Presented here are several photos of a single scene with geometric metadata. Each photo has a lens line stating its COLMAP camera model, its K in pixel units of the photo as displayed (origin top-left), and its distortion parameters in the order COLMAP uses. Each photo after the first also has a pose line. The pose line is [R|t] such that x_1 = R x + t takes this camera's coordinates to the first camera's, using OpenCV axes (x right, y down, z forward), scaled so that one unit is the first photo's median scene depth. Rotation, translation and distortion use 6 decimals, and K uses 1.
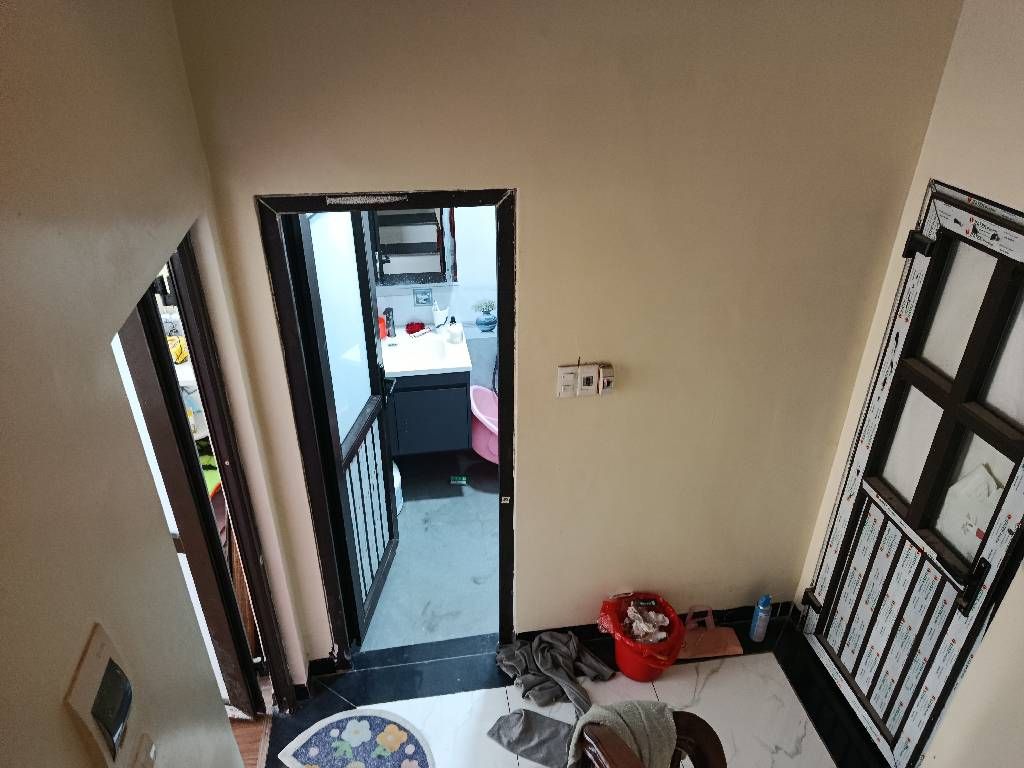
lens RADIAL K [[716.2, 0, 511.8], [0, 716.2, 384.9], [0, 0, 1]] dist [0.035266, -0.013505]
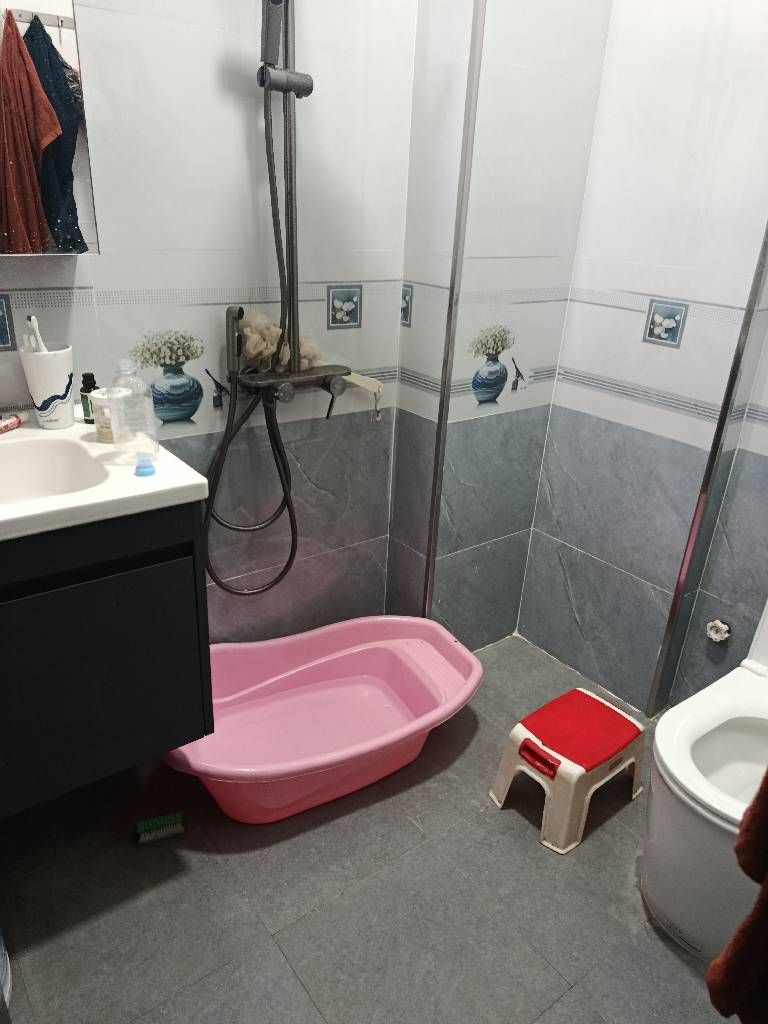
lens RADIAL K [[716.2, 0, 383.0], [0, 716.2, 512.1], [0, 0, 1]] dist [0.035266, -0.013505]
pose [[0.885097, -0.144613, 0.442368, -0.120111], [0.190192, 0.979899, -0.060204, 0.020076], [-0.424770, 0.137421, 0.894810, 0.629407]]
